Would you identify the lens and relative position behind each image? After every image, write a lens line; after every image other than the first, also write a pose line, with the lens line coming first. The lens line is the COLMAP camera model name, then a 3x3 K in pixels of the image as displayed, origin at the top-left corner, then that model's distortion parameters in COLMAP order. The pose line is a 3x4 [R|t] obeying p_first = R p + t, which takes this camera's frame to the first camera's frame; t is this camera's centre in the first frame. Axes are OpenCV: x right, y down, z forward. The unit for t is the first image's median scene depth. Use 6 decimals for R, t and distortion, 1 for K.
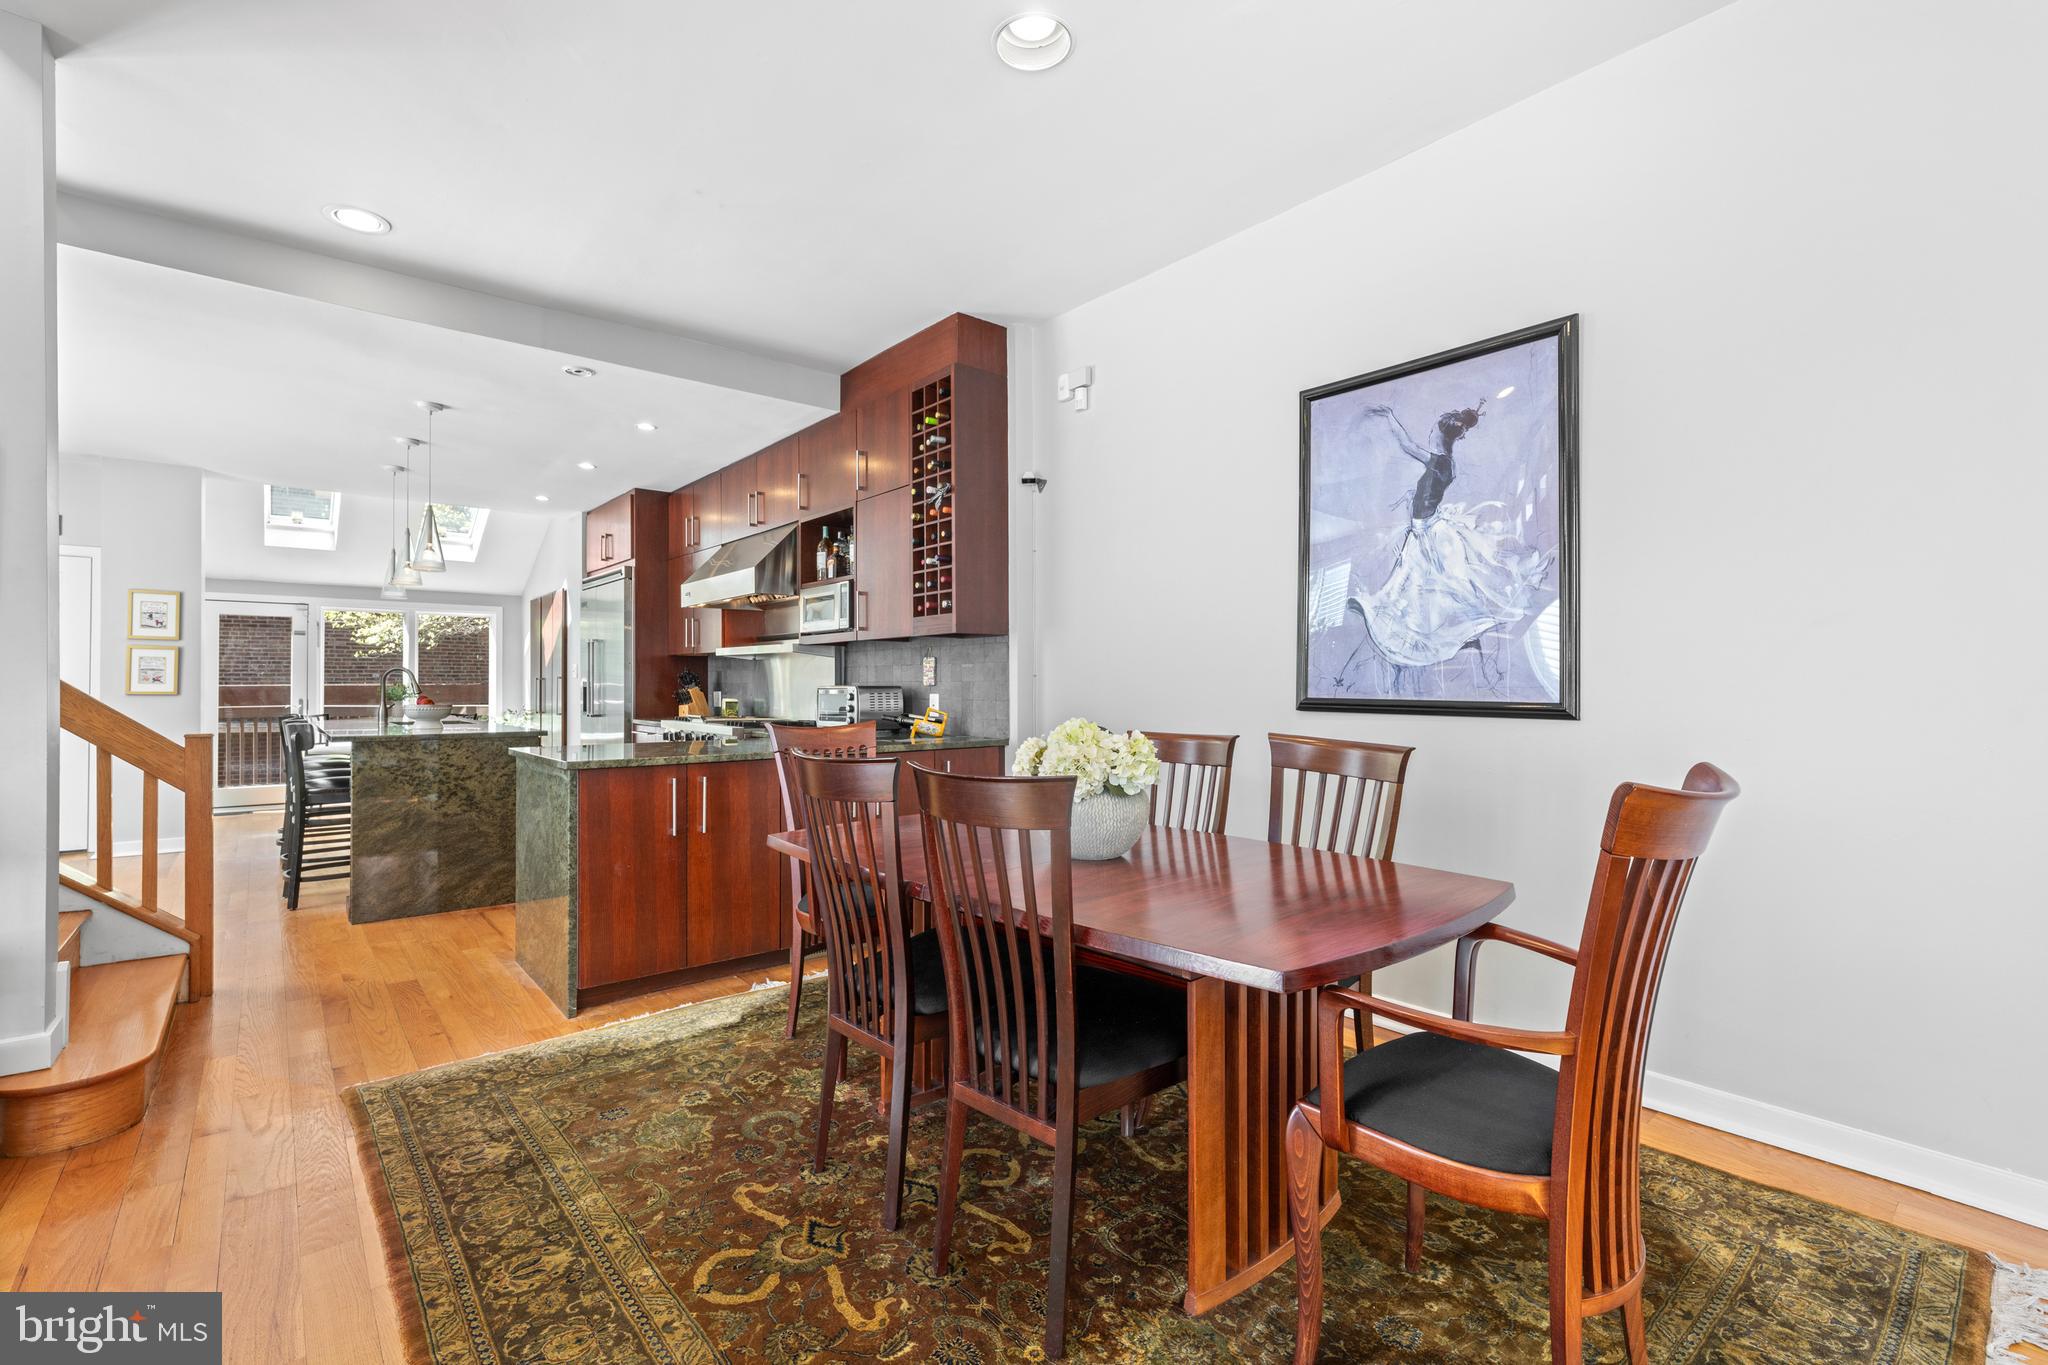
lens RADIAL K [[902.3, 0, 1024.0], [0, 902.3, 682.5], [0, 0, 1]] dist [0.000679, 0.000206]
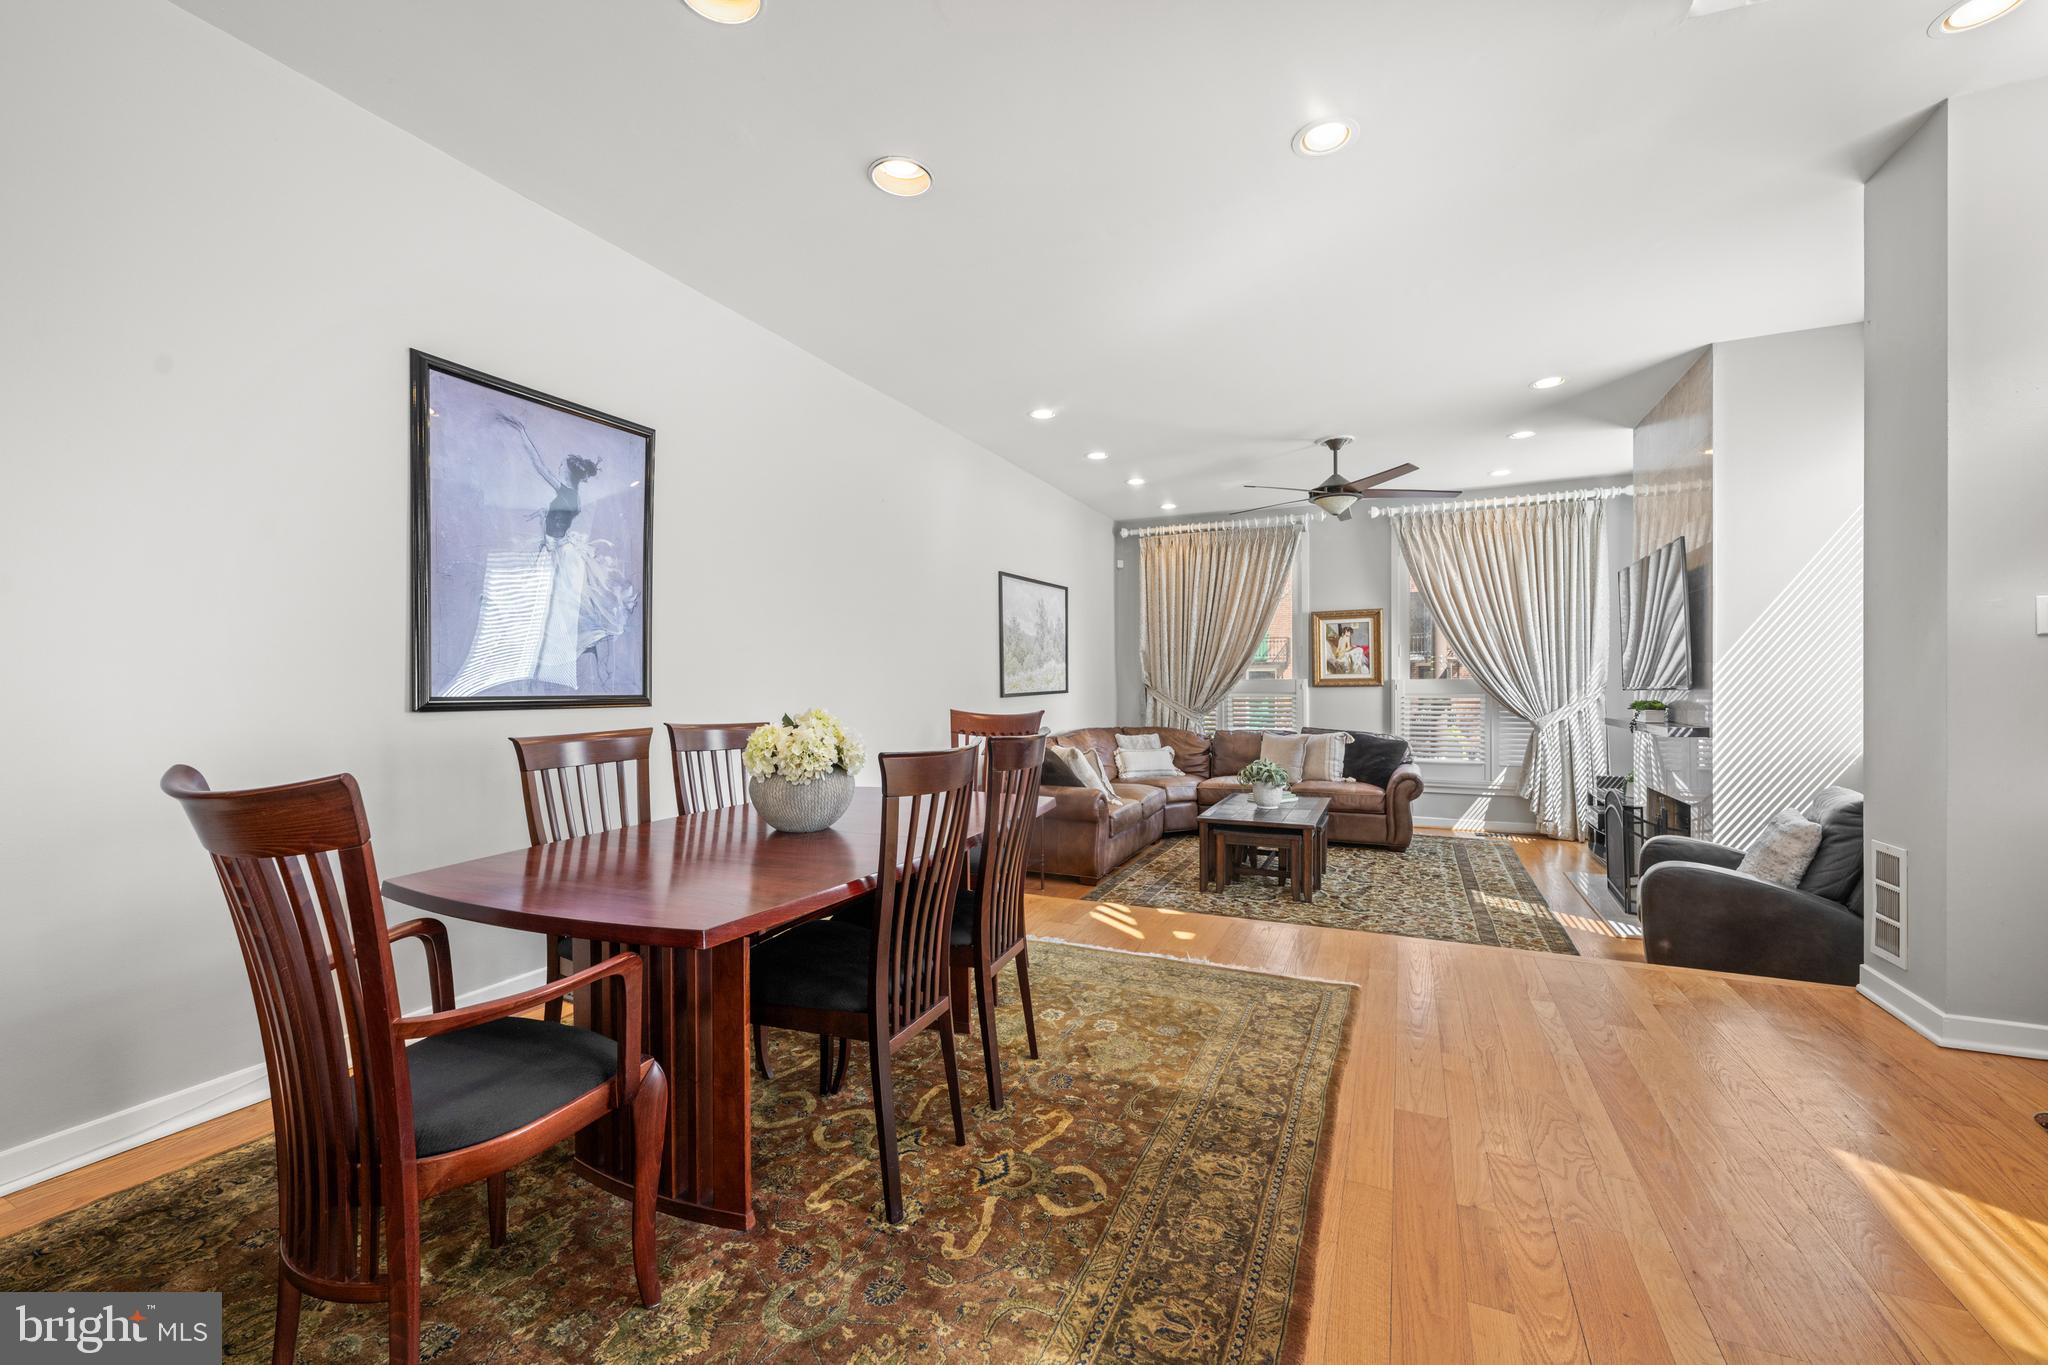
lens RADIAL K [[831.5, 0, 1025.8], [0, 831.5, 667.3], [0, 0, 1]] dist [0.083210, 0.000007]
pose [[-0.420227, 0.022039, 0.907151, -0.830943], [0.010439, 0.999756, -0.019454, 0.010478], [-0.907359, 0.001295, -0.420355, 0.968528]]
